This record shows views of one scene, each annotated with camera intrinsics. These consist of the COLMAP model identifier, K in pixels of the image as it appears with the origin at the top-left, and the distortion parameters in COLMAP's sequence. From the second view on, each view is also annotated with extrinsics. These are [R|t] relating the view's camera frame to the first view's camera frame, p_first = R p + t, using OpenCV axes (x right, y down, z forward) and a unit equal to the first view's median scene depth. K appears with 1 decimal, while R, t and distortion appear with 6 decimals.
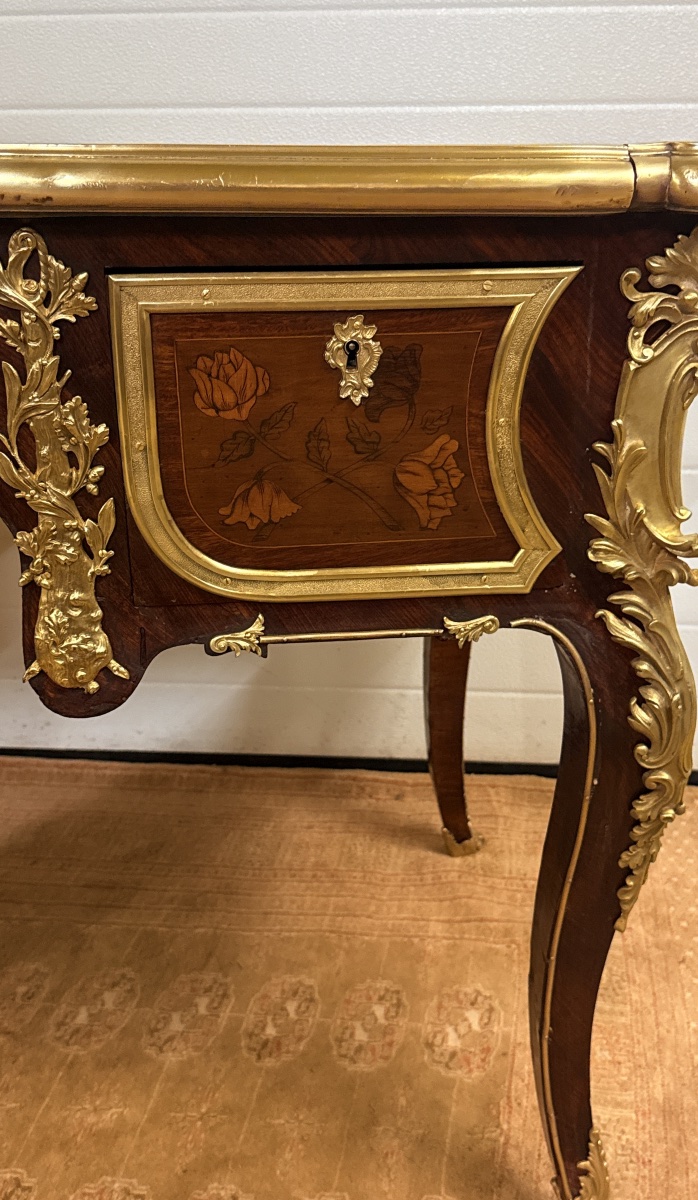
lens RADIAL K [[1262.5, 0, 408.6], [0, 1262.5, 580.4], [0, 0, 1]] dist [0.182622, -0.402013]
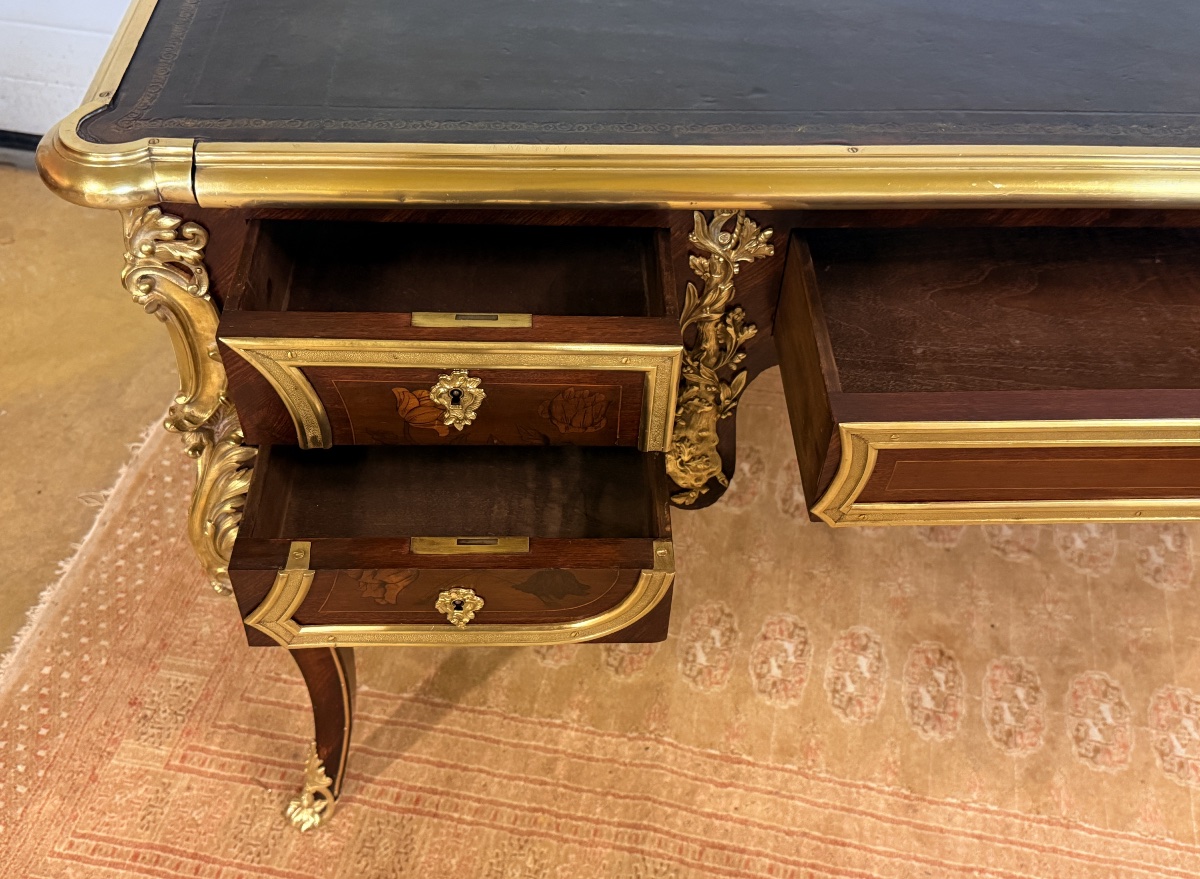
lens RADIAL K [[1254.3, 0, 614.6], [0, 1254.3, 448.0], [0, 0, 1]] dist [0.203873, -0.523258]
pose [[0.993826, 0.102196, -0.043200, -1.092038], [-0.072074, 0.890665, 0.448912, -0.473093], [0.084353, -0.443027, 0.892531, -0.241892]]
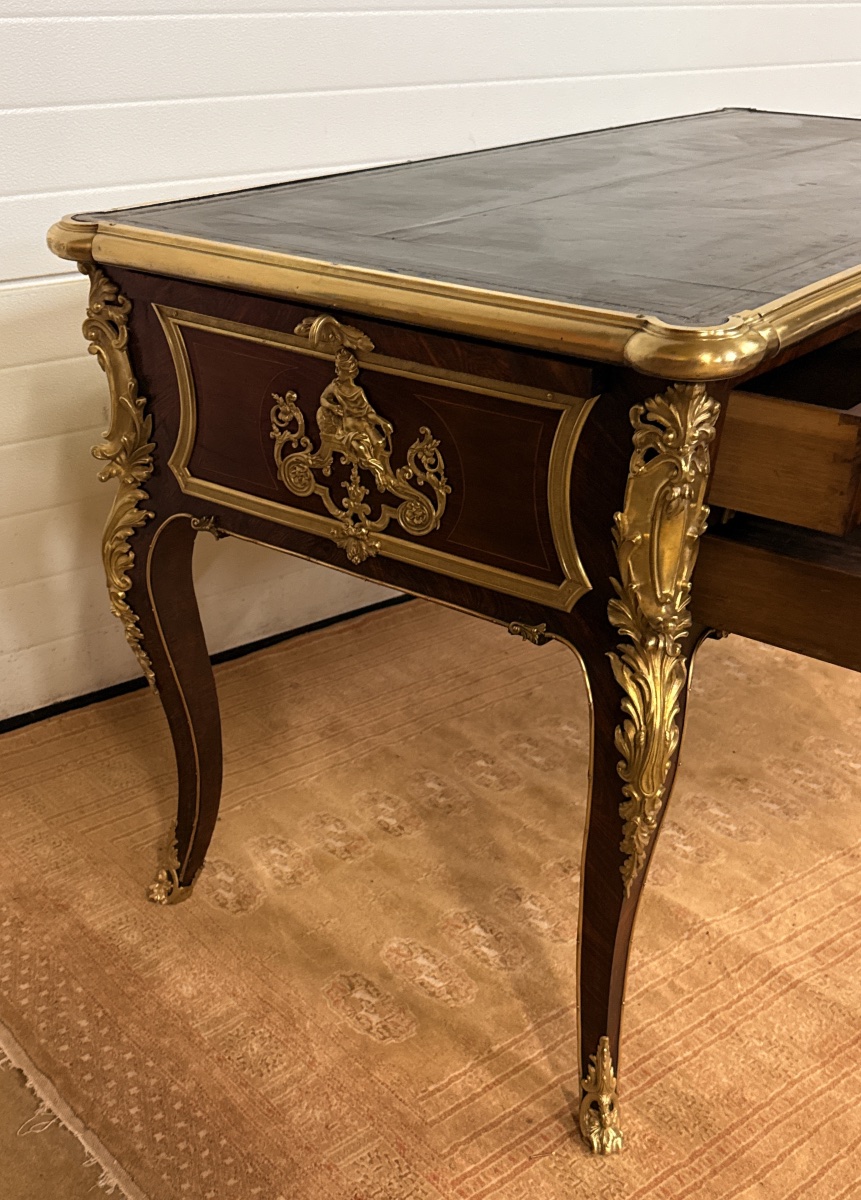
lens RADIAL K [[1361.1, 0, 383.7], [0, 1361.1, 686.7], [0, 0, 1]] dist [0.211378, -0.538206]
pose [[0.727760, -0.310829, 0.611352, -2.609835], [0.199092, 0.948764, 0.245378, -0.278600], [-0.656299, -0.056861, 0.752355, -0.082242]]
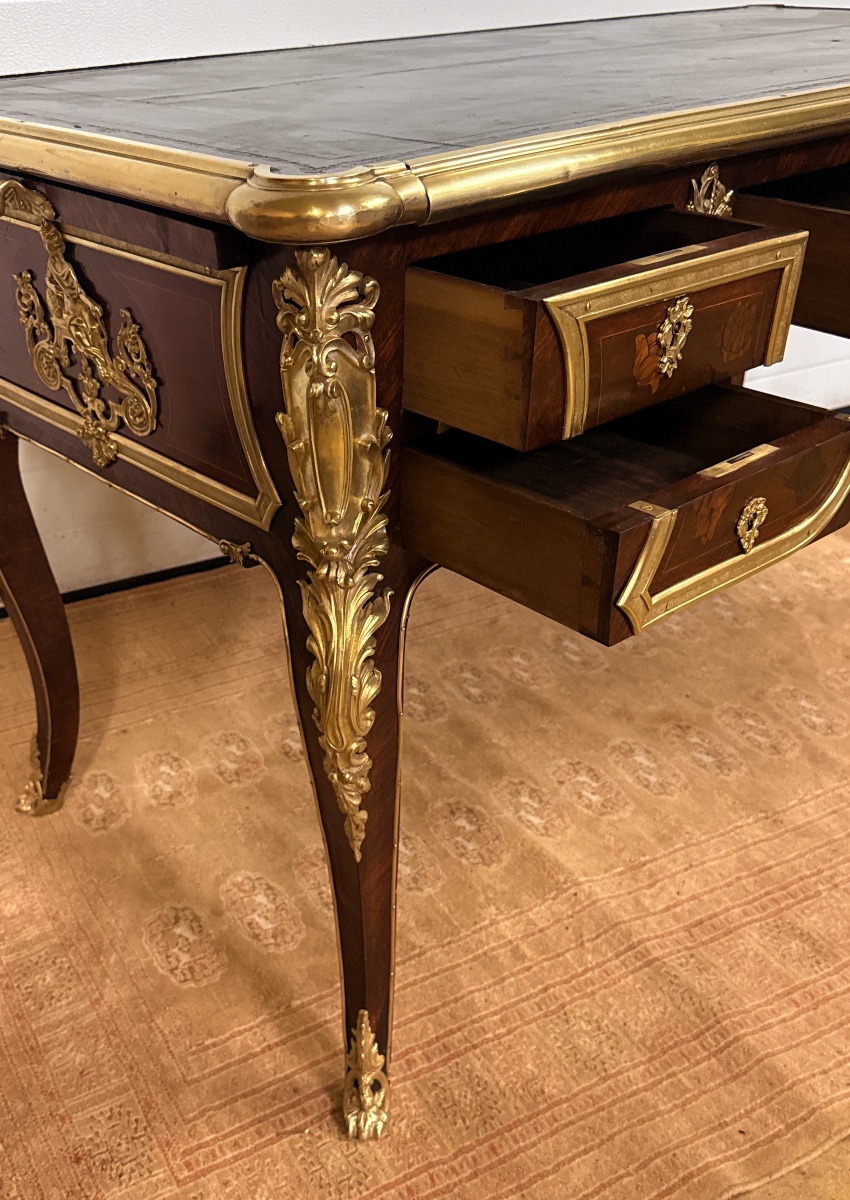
lens RADIAL K [[1232.7, 0, 403.0], [0, 1232.7, 632.8], [0, 0, 1]] dist [0.203678, -0.543521]
pose [[0.832344, -0.280952, 0.477775, -2.007545], [0.184427, 0.953276, 0.239273, -0.114660], [-0.522676, -0.111043, 0.845269, -0.145234]]
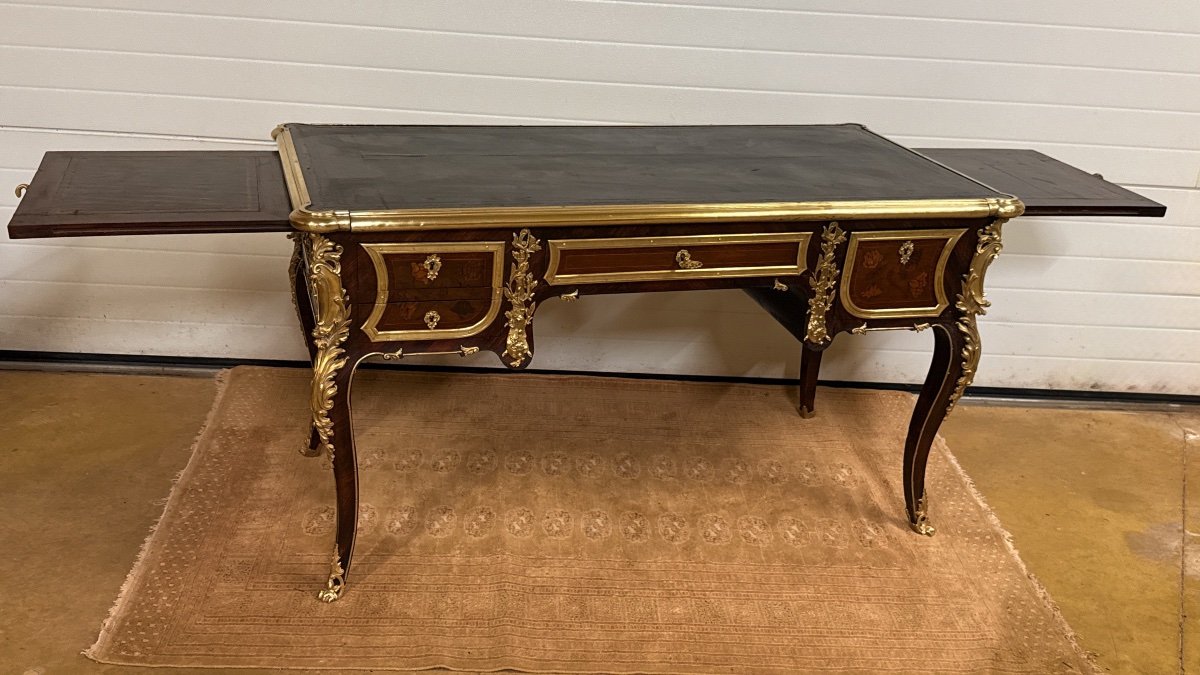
lens RADIAL K [[1196.4, 0, 595.1], [0, 1196.4, 344.3], [0, 0, 1]] dist [0.174830, -0.372228]
pose [[0.986633, 0.009745, 0.162664, -1.359143], [-0.022986, 0.996552, 0.079723, -0.156106], [-0.161326, -0.082396, 0.983456, -2.075486]]
